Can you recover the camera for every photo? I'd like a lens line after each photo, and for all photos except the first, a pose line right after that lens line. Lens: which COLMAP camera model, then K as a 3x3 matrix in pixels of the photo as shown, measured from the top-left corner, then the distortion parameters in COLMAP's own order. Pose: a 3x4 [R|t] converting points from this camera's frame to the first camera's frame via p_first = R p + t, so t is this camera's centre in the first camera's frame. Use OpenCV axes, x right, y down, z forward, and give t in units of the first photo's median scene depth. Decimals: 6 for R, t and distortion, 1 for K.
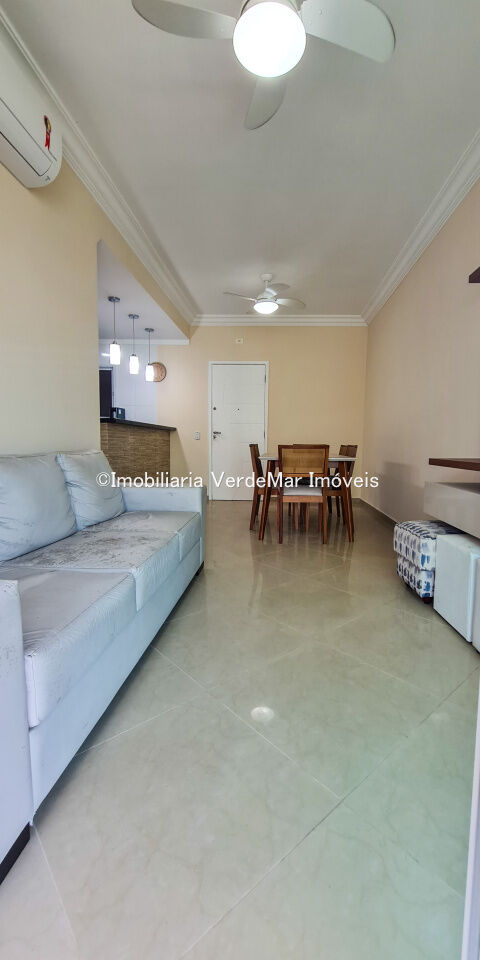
lens RADIAL K [[382.0, 0, 246.7], [0, 382.0, 478.3], [0, 0, 1]] dist [0.000699, -0.000009]
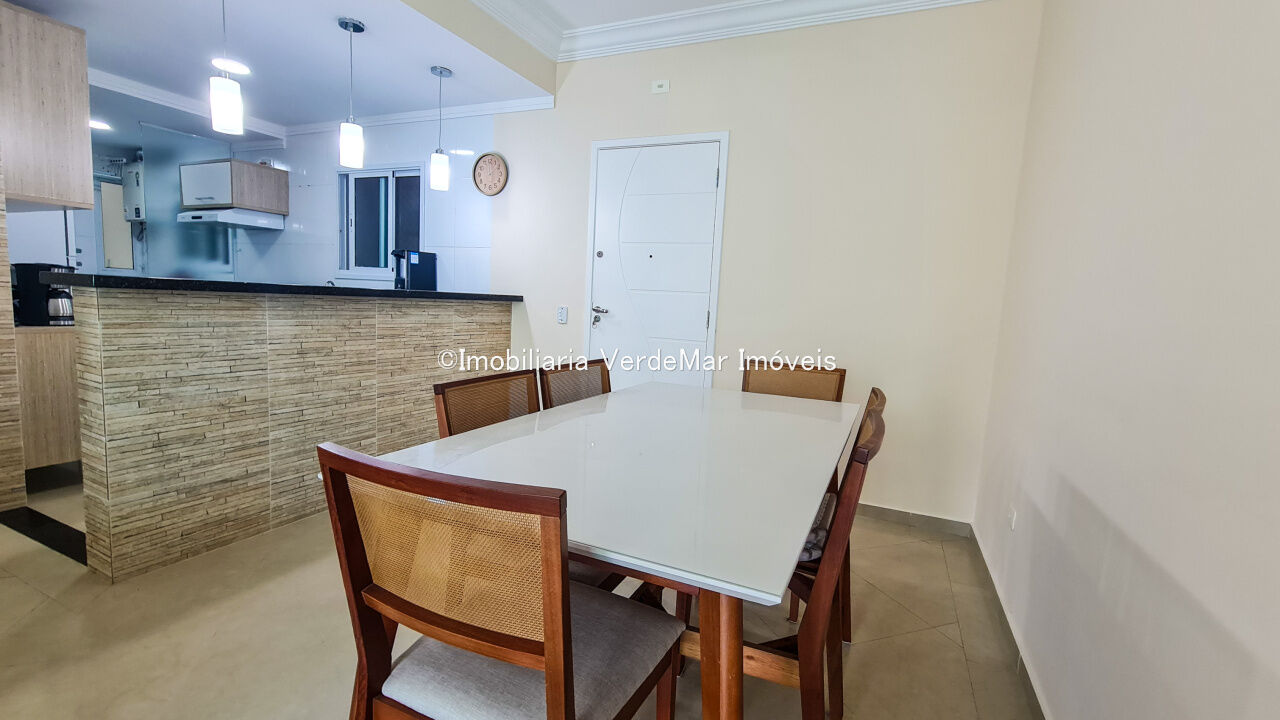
lens RADIAL K [[534.7, 0, 640.0], [0, 534.7, 360.0], [0, 0, 1]] dist [0.000160, 0.000100]
pose [[0.931010, 0.079023, -0.356337, 0.295454], [-0.075337, 0.996864, 0.024234, -0.133599], [0.357134, 0.004283, 0.934043, 0.748093]]
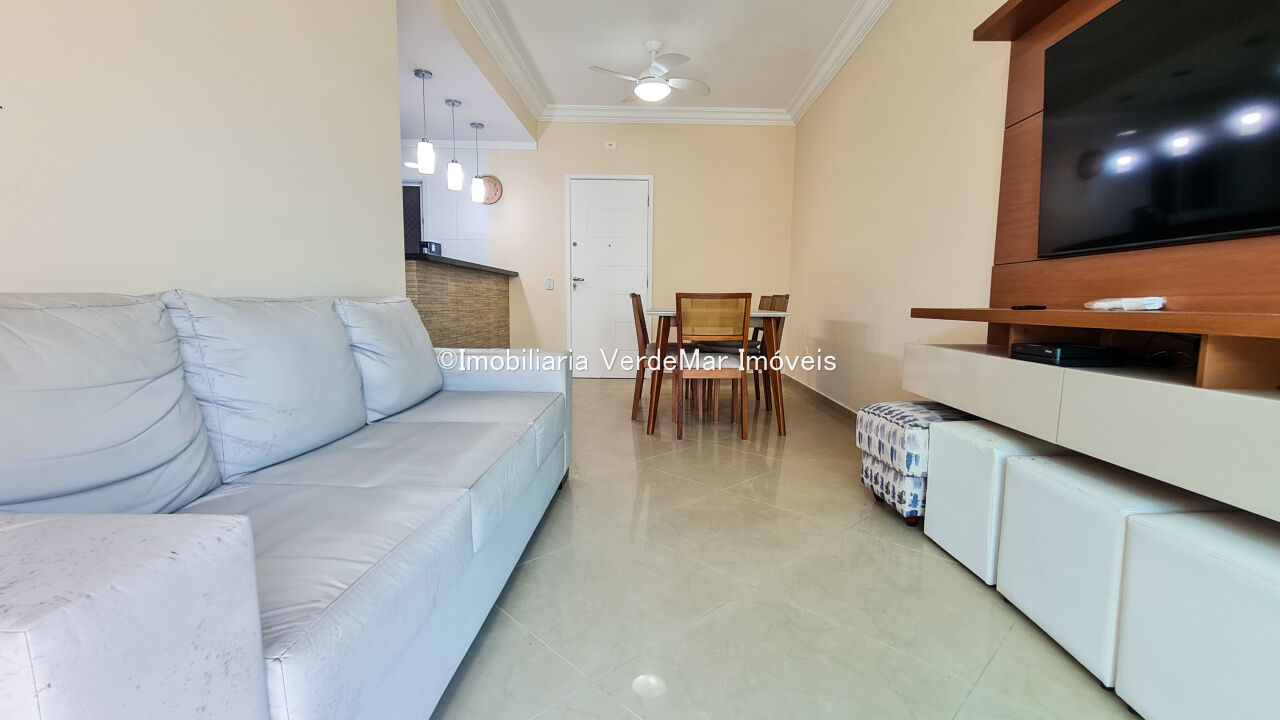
lens RADIAL K [[534.7, 0, 640.0], [0, 534.7, 360.0], [0, 0, 1]] dist [0.000160, 0.000100]
pose [[0.998815, -0.006150, 0.048283, -0.023959], [0.005202, 0.999792, 0.019735, 0.010531], [-0.048395, -0.019461, 0.998639, 0.056725]]
